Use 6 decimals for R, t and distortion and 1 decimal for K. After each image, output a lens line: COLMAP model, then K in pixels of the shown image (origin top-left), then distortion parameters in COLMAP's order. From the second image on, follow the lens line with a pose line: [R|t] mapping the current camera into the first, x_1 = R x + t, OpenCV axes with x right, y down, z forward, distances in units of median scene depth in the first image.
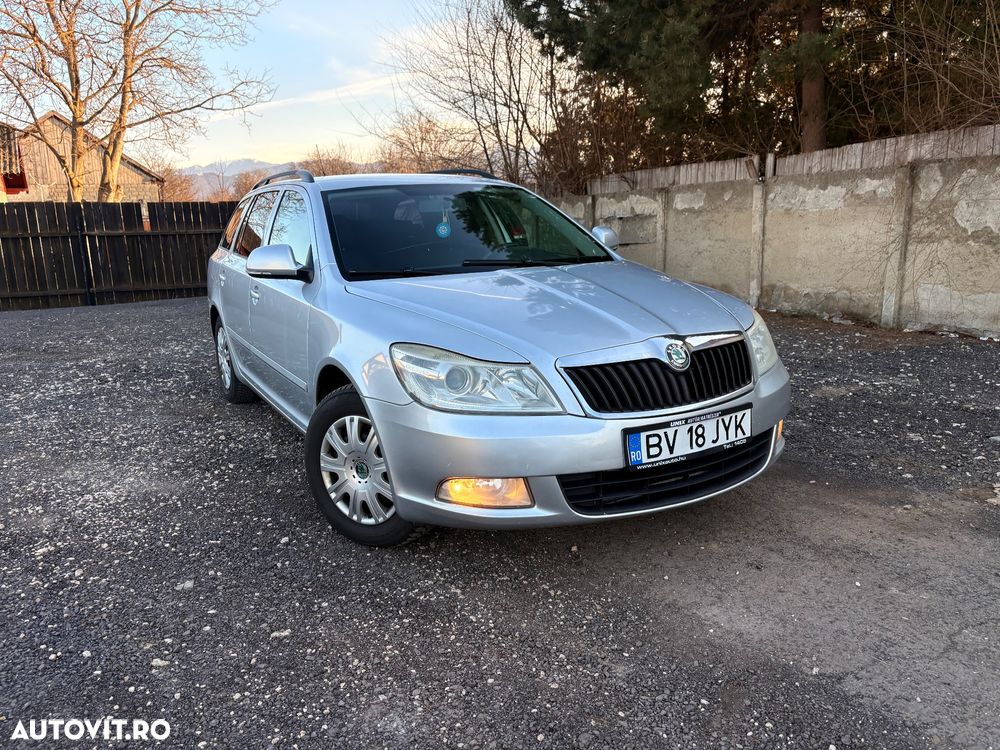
lens RADIAL K [[755.0, 0, 496.6], [0, 755.0, 376.9], [0, 0, 1]] dist [0.015073, 0.005221]
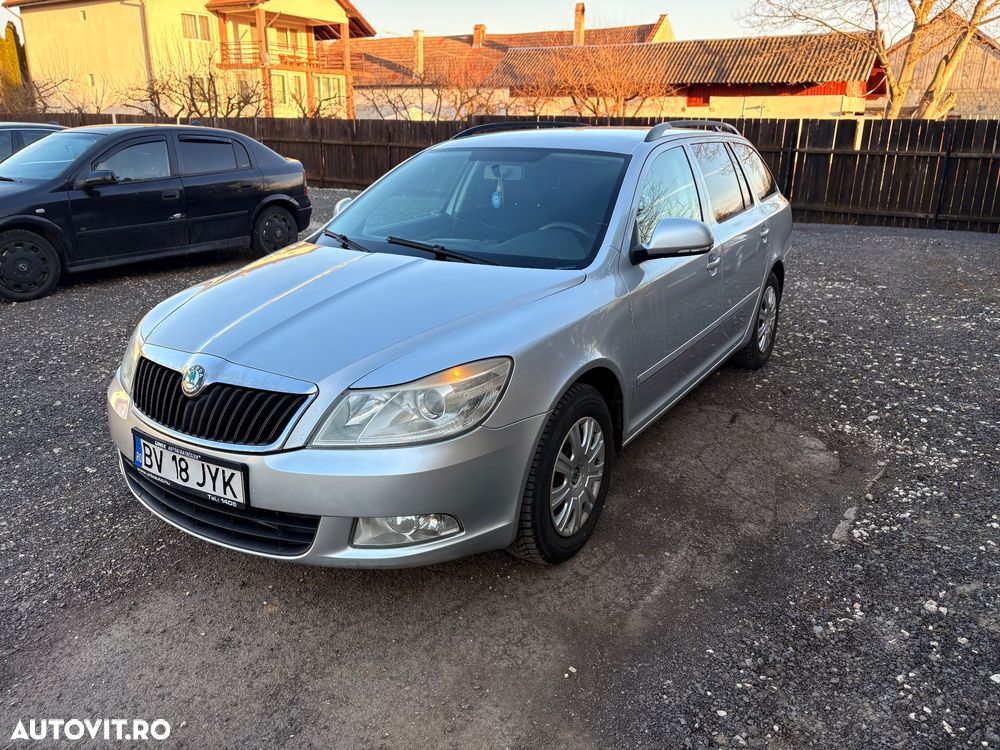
lens RADIAL K [[754.9, 0, 499.9], [0, 754.9, 364.6], [0, 0, 1]] dist [0.016971, 0.002902]
pose [[0.476136, 0.294041, -0.828755, 0.366799], [-0.204829, 0.953601, 0.220657, -0.101084], [0.855184, 0.064690, 0.514272, 0.265940]]
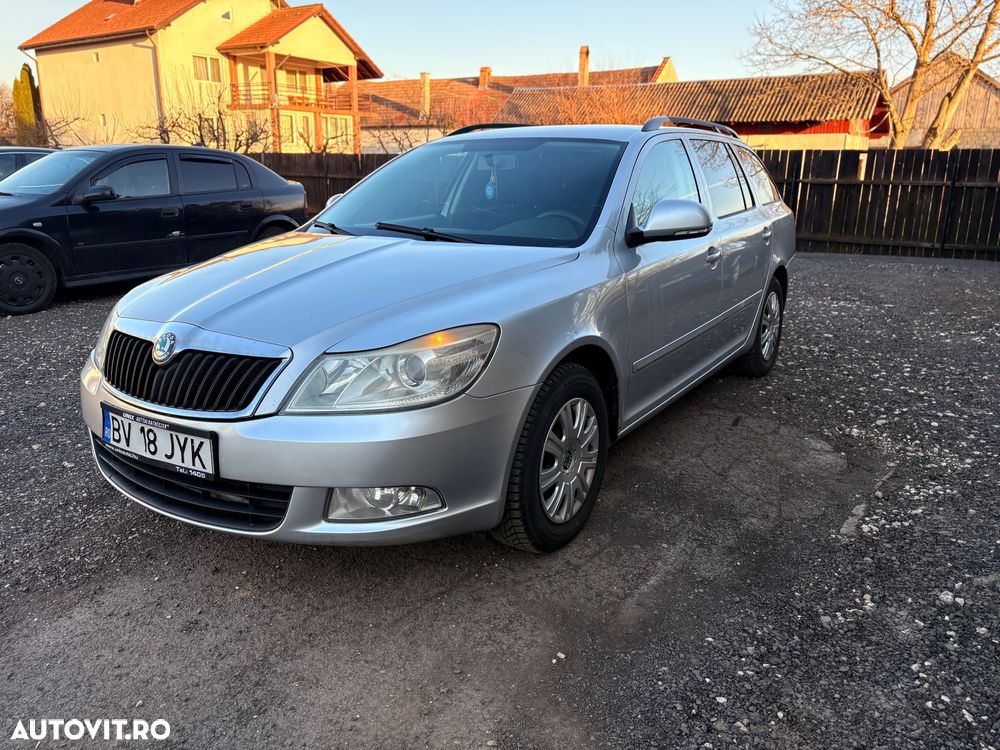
lens RADIAL K [[755.0, 0, 496.6], [0, 755.0, 376.9], [0, 0, 1]] dist [0.015073, 0.005221]
pose [[0.465780, 0.264341, -0.844495, 0.365273], [-0.206180, 0.960493, 0.186932, -0.074090], [0.860546, 0.087049, 0.501880, 0.281544]]
